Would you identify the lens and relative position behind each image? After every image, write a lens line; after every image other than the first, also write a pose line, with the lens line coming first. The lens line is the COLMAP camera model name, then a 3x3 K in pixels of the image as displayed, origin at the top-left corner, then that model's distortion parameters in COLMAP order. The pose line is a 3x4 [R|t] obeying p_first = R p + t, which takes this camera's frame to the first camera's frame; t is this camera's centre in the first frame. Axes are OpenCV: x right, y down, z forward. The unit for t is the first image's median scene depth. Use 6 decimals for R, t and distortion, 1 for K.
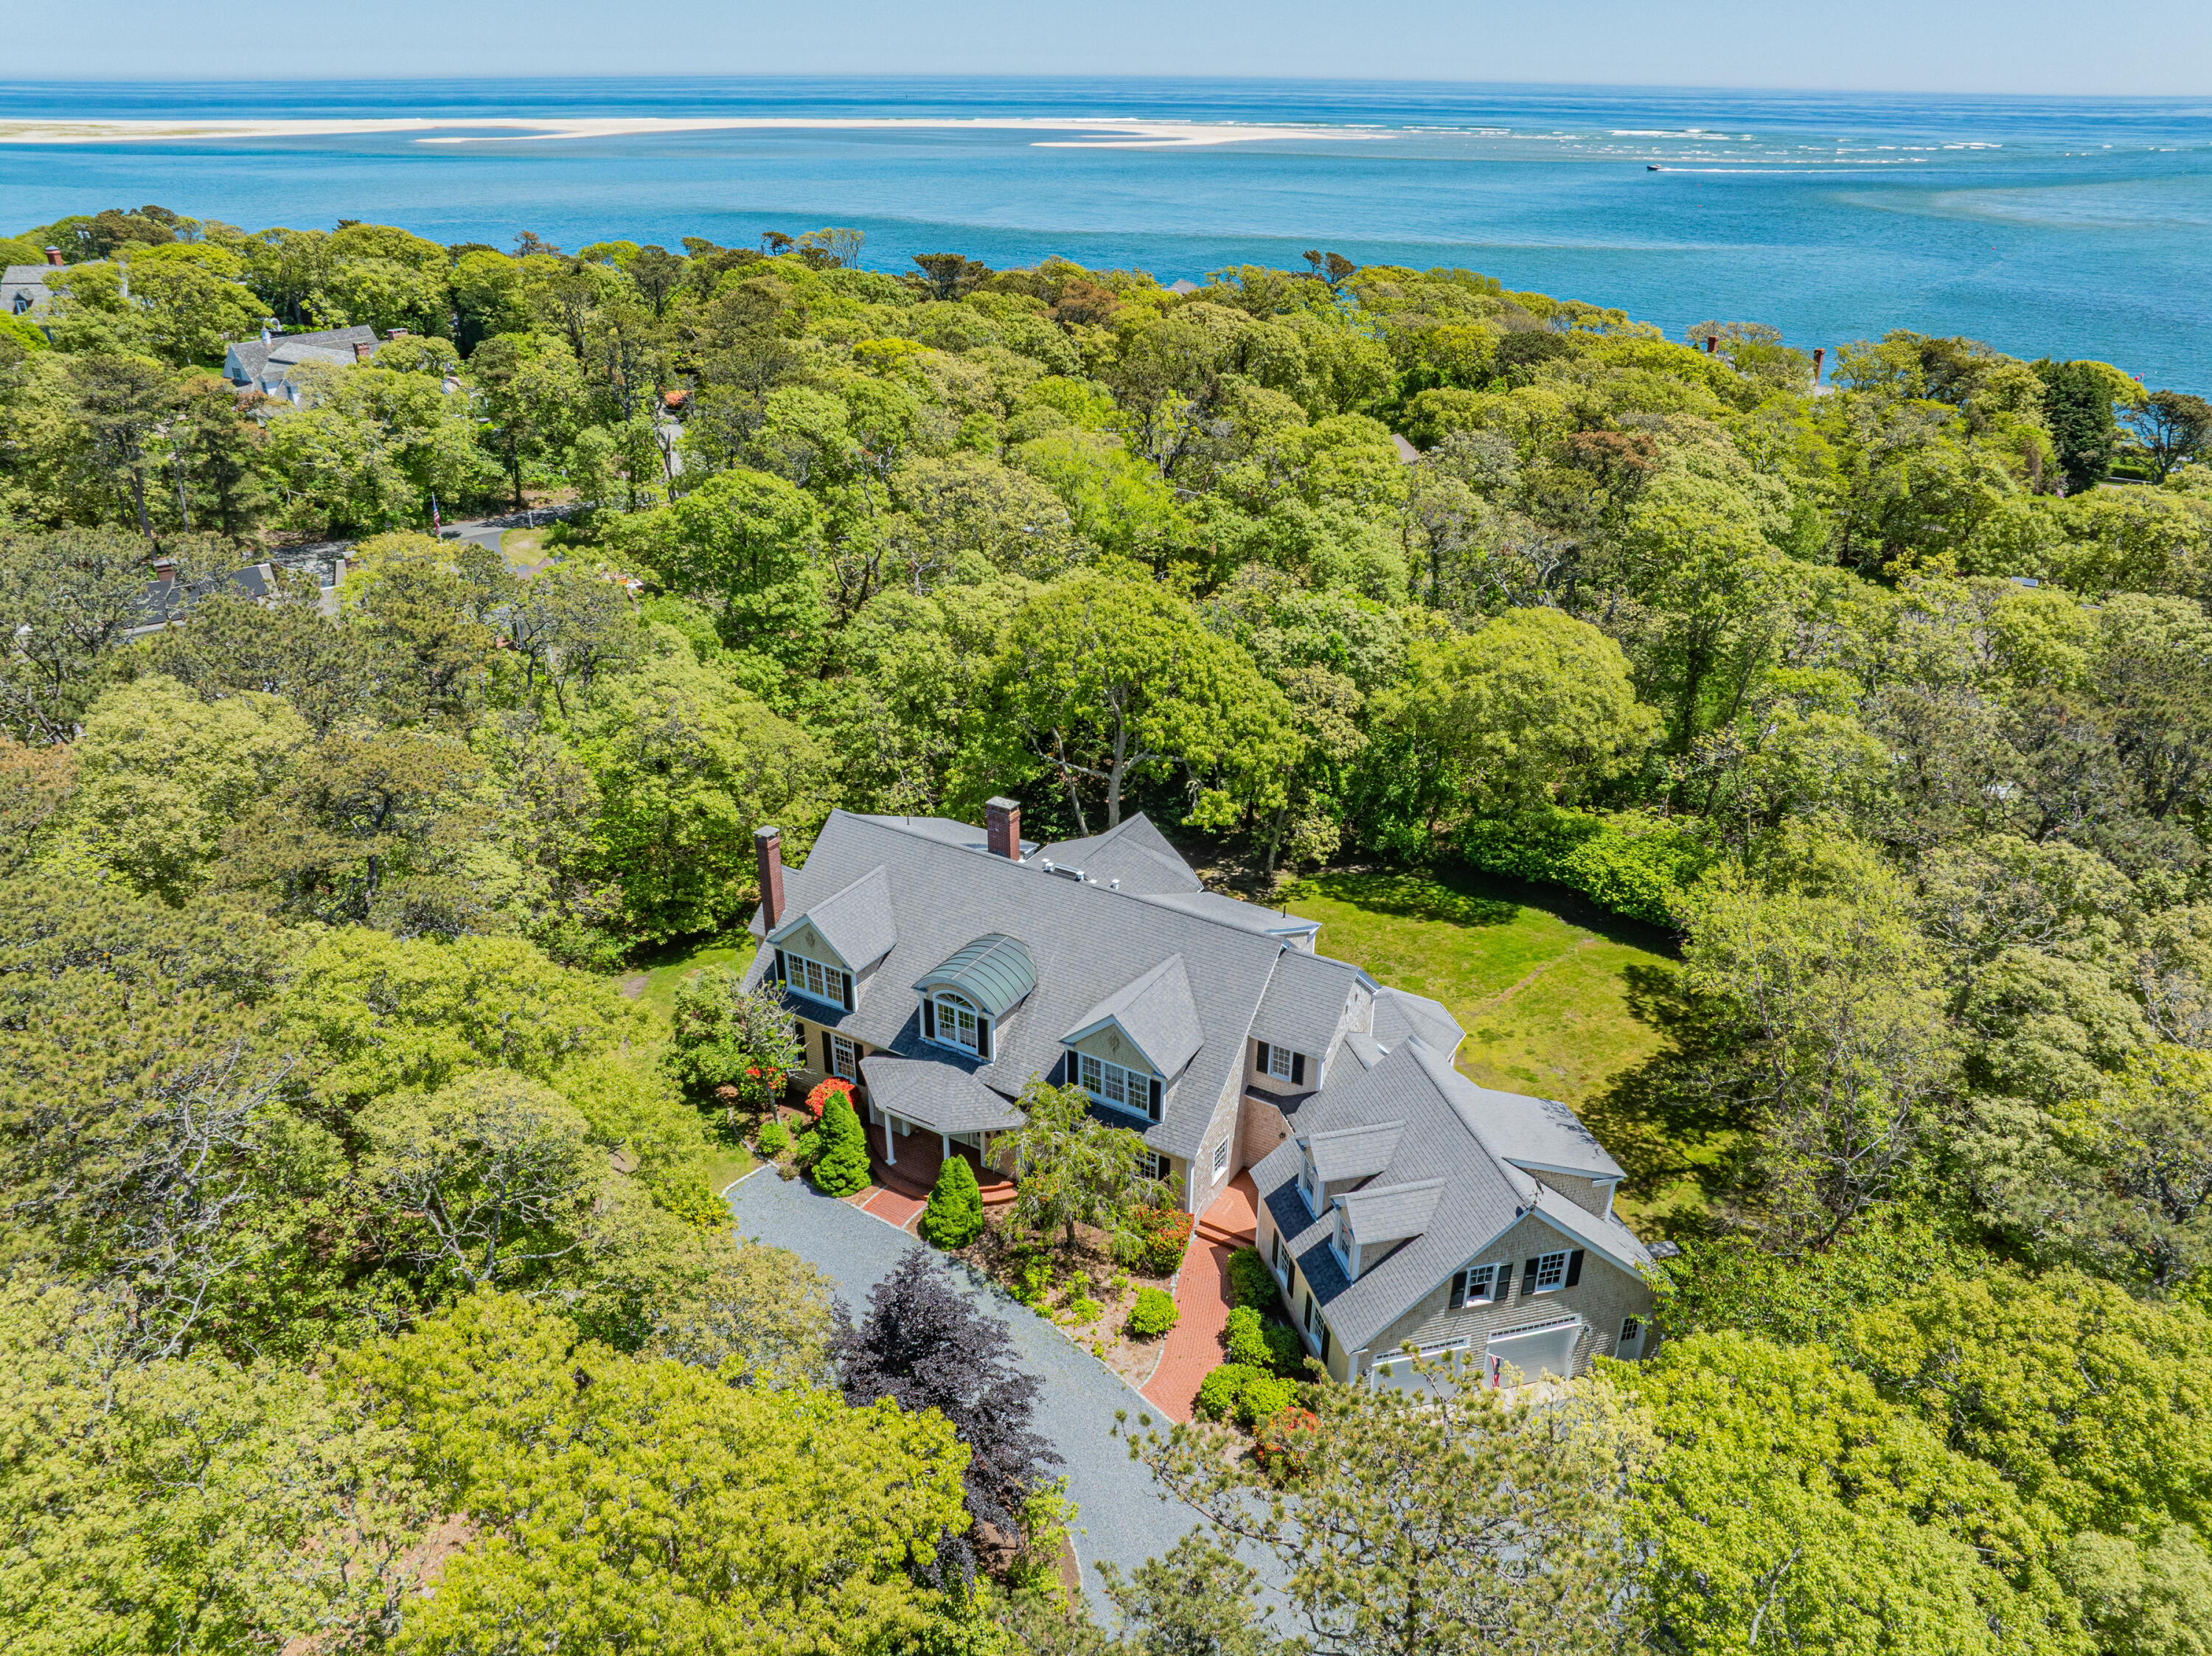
lens RADIAL K [[1611.2, 0, 1106.0], [0, 1611.2, 828.0], [0, 0, 1]] dist [0.000005, 0.000017]
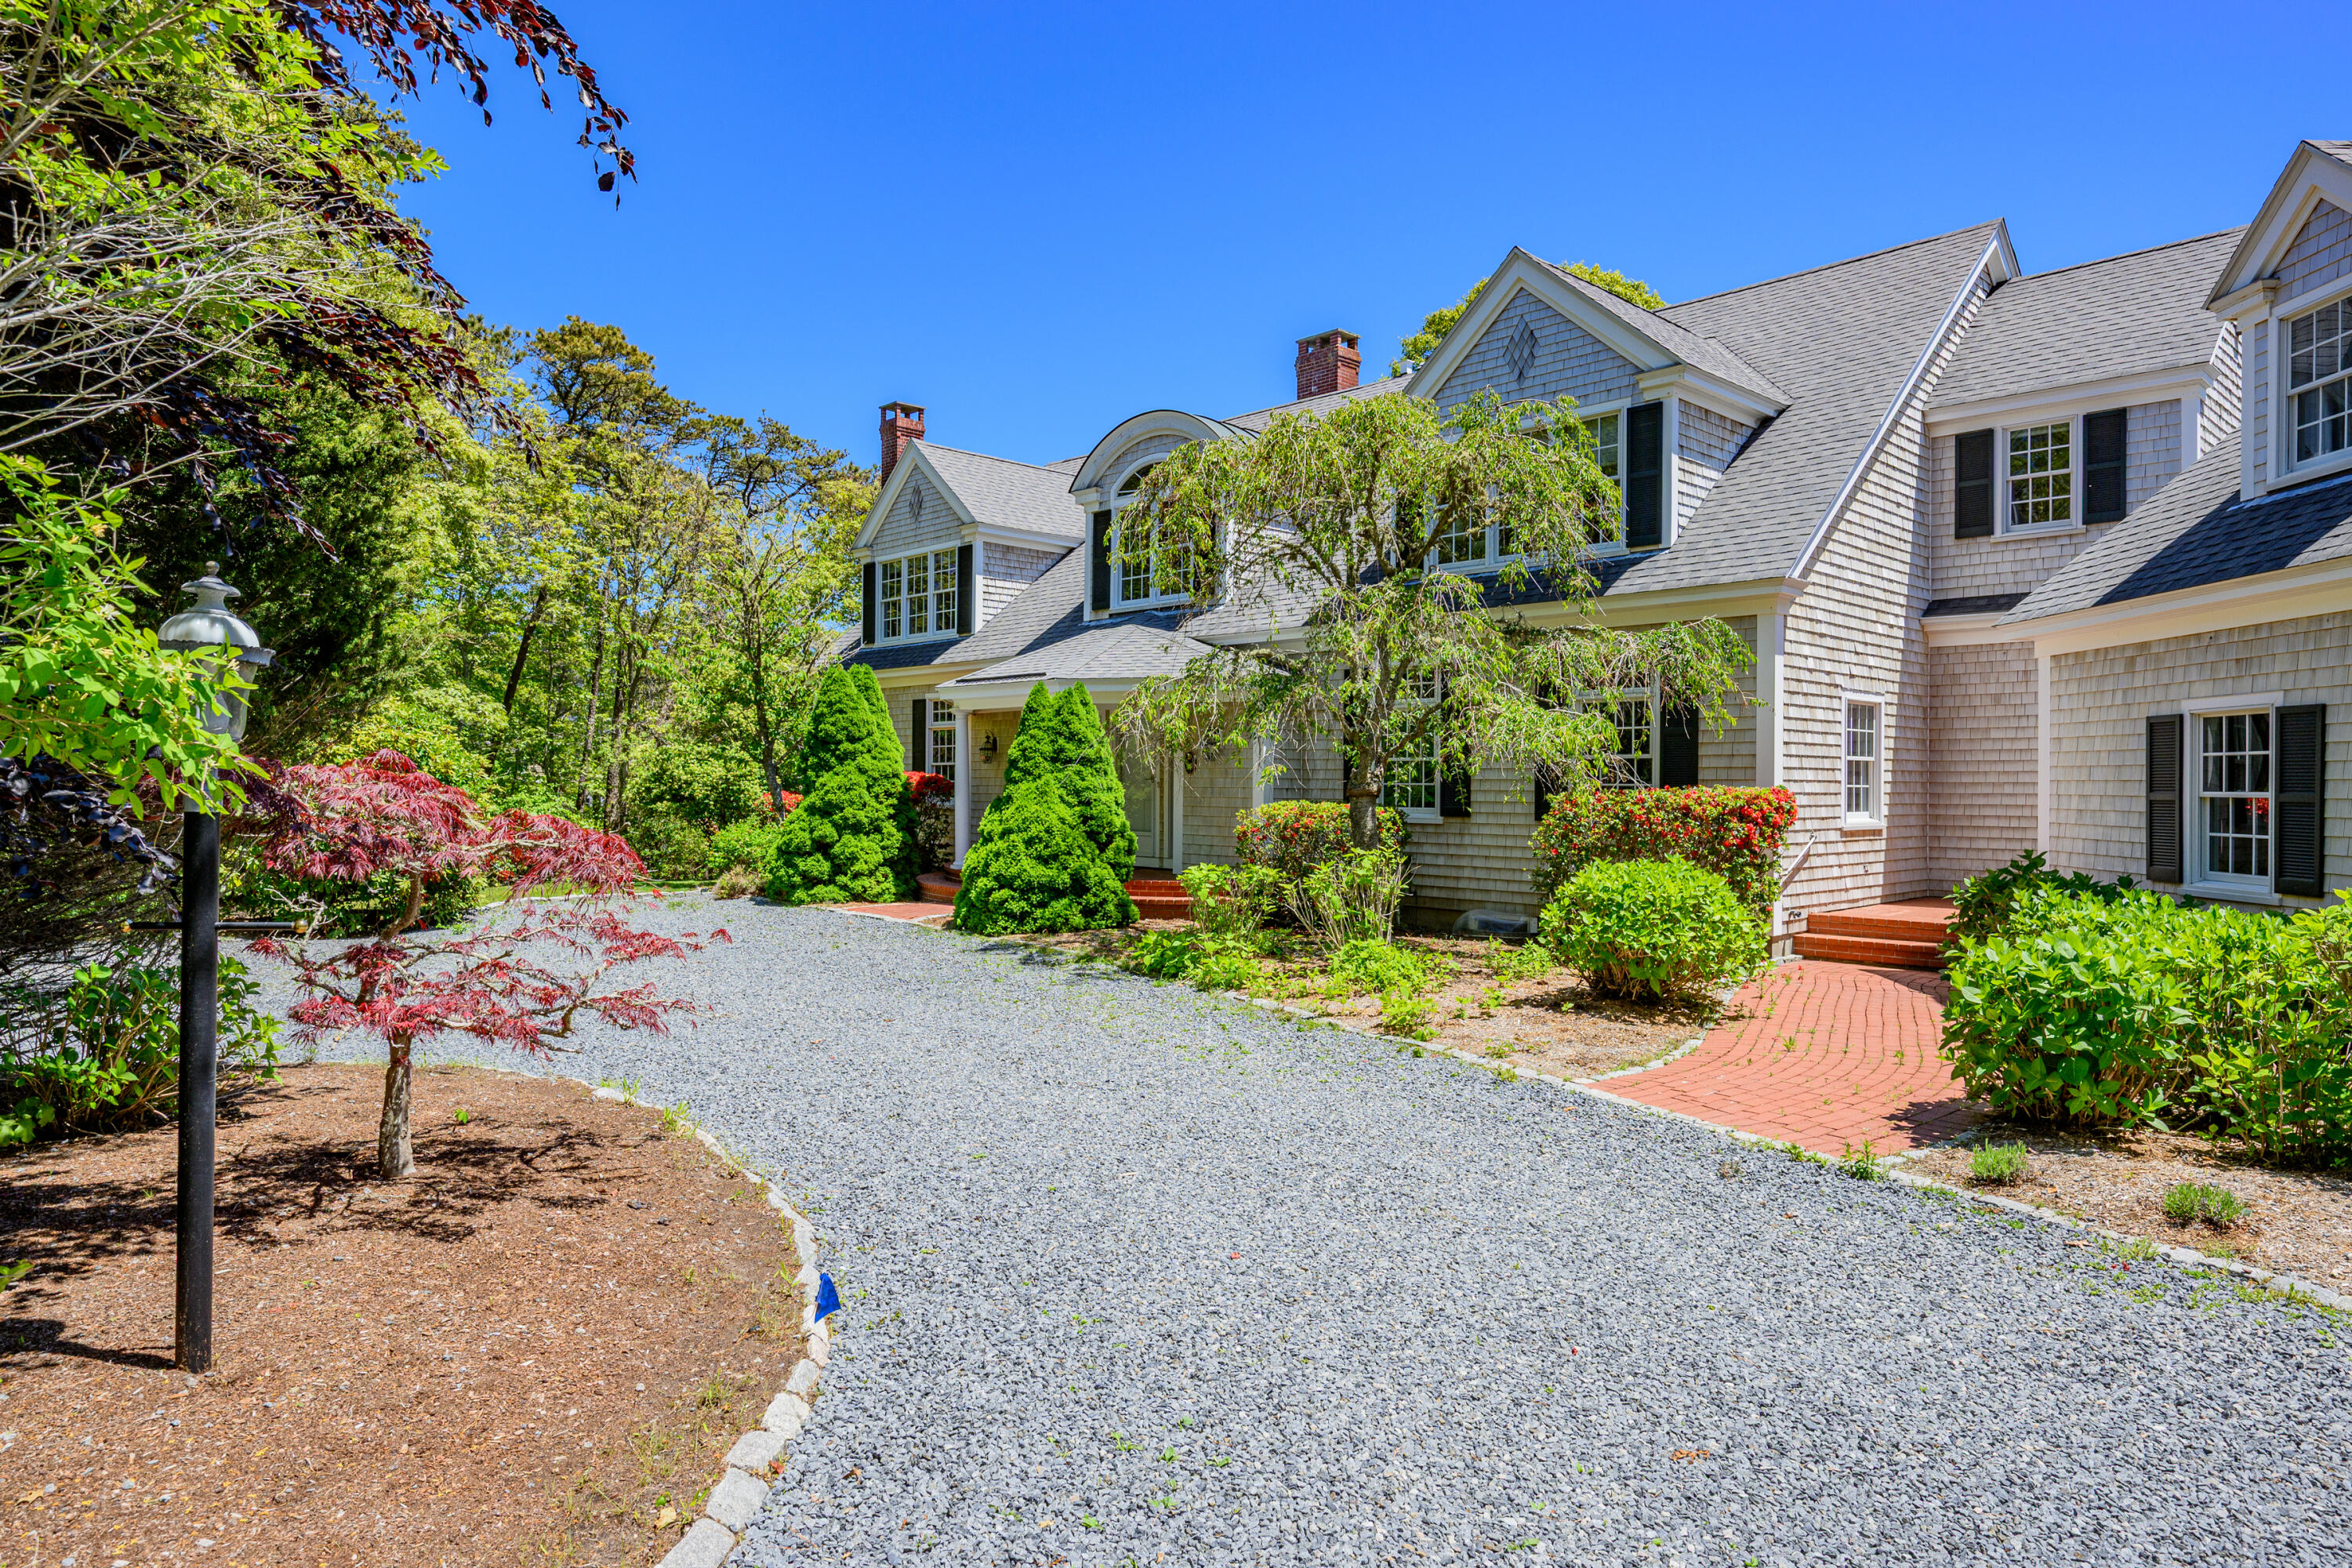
lens RADIAL K [[1418.5, 0, 1176.0], [0, 1418.5, 784.0], [0, 0, 1]] dist [-0.004673, -0.001341]
pose [[0.959283, -0.006116, -0.282382, 0.019583], [-0.122950, 0.891032, -0.436973, 0.355636], [0.254284, 0.453899, 0.853999, 0.737811]]
